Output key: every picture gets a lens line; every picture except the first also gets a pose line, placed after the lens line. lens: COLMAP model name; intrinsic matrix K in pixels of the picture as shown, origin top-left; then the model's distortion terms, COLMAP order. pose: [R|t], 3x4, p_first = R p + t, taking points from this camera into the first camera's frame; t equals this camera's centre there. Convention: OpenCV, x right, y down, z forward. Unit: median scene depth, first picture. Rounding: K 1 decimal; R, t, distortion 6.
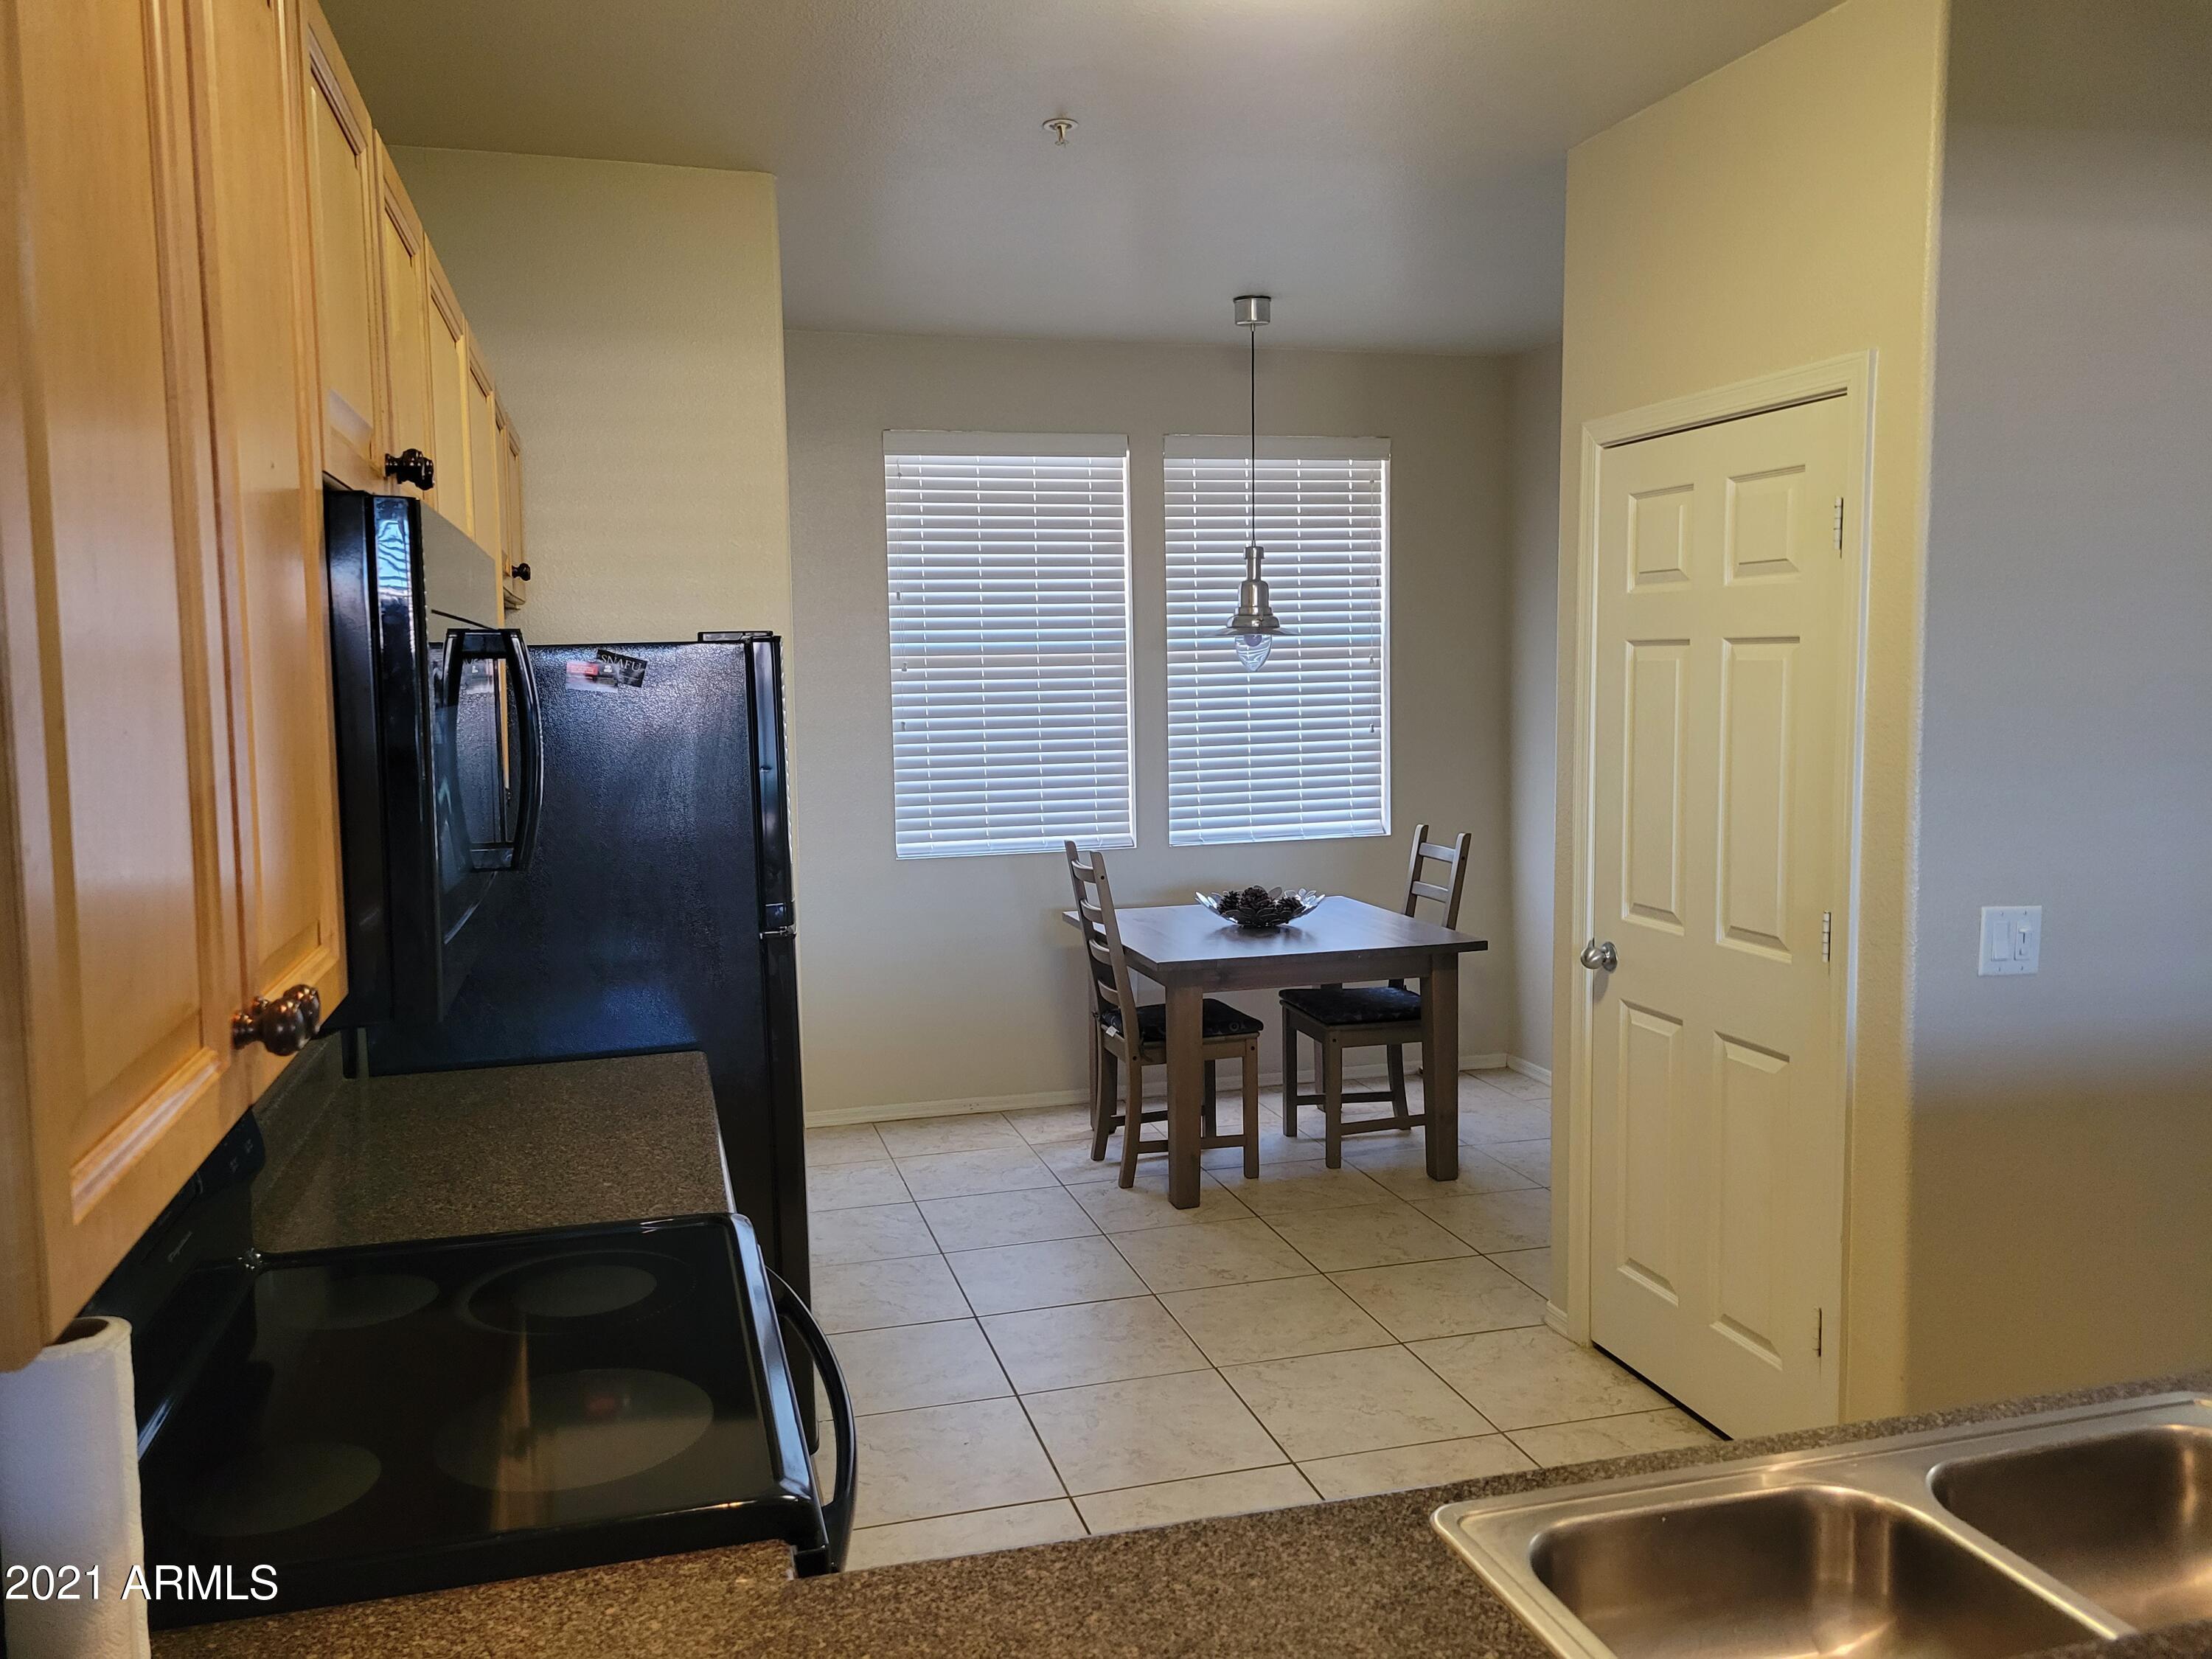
lens RADIAL K [[1683.5, 0, 1107.9], [0, 1683.5, 822.9], [0, 0, 1]] dist [0.040222, 0.002854]
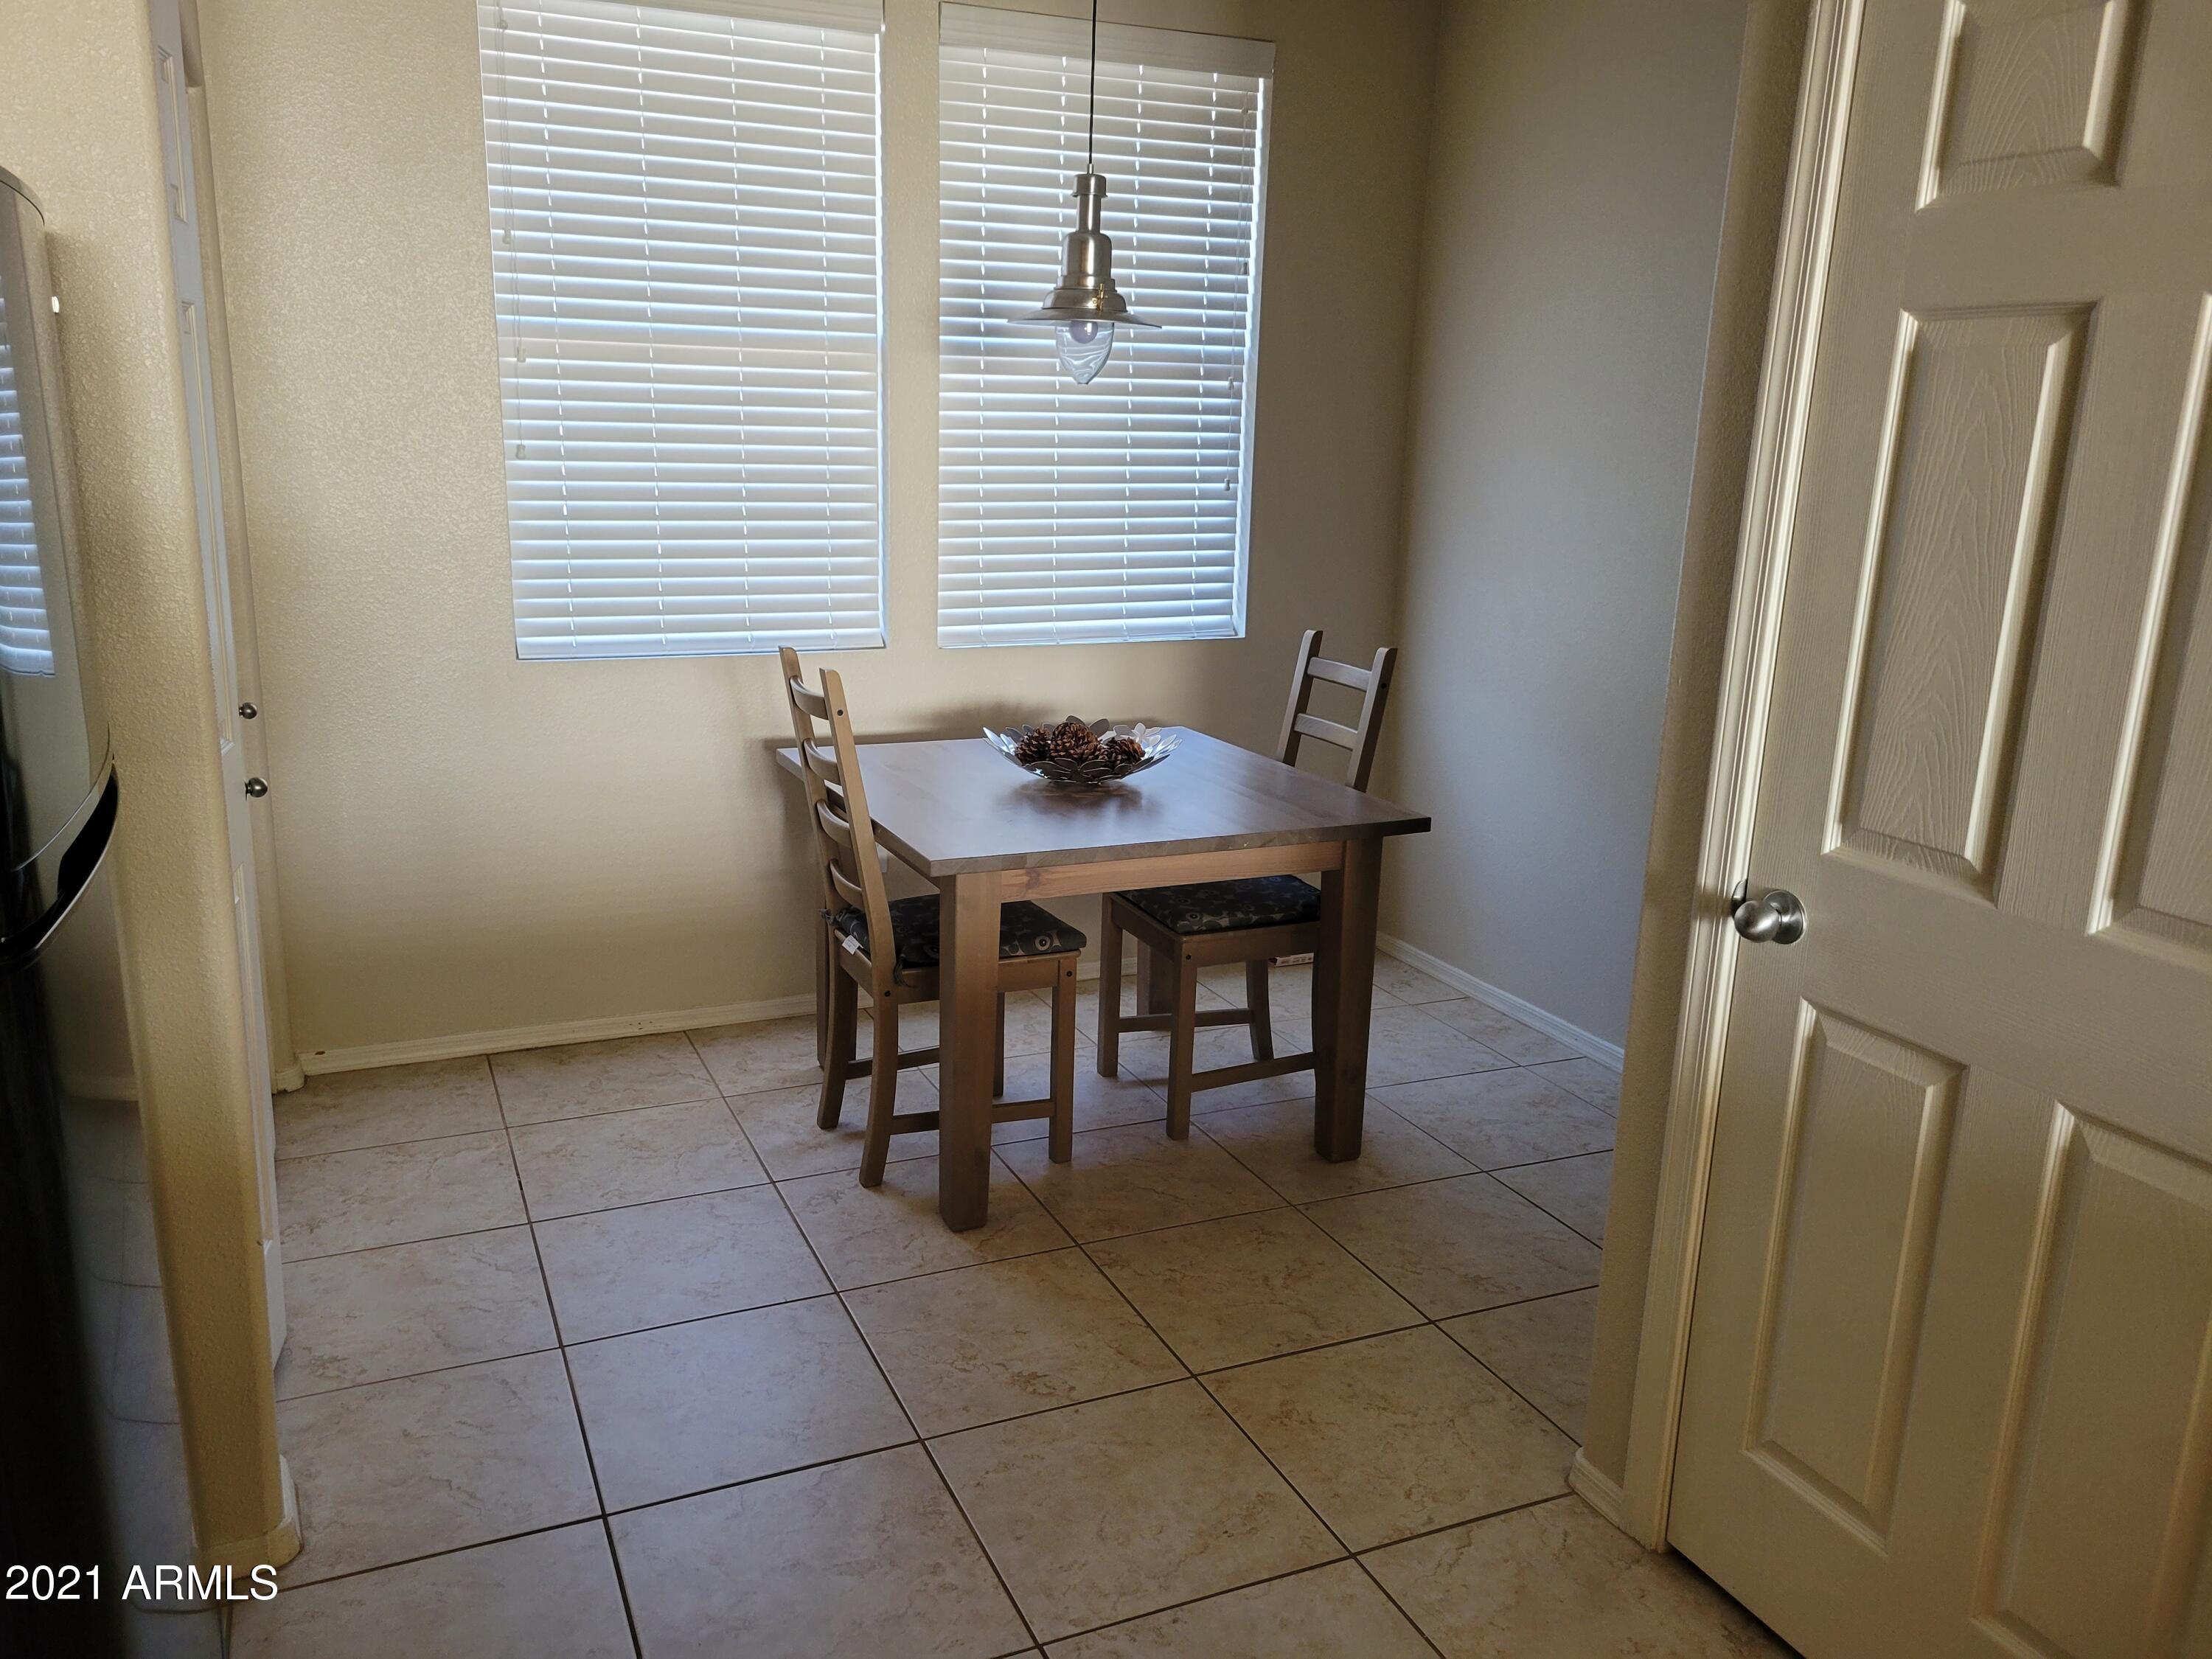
lens RADIAL K [[1683.5, 0, 1084.1], [0, 1683.5, 823.0], [0, 0, 1]] dist [0.040222, 0.002854]
pose [[0.989400, 0.008691, 0.144955, -0.003521], [-0.029285, 0.989639, 0.140556, -0.016054], [-0.142232, -0.143311, 0.979404, 0.355937]]
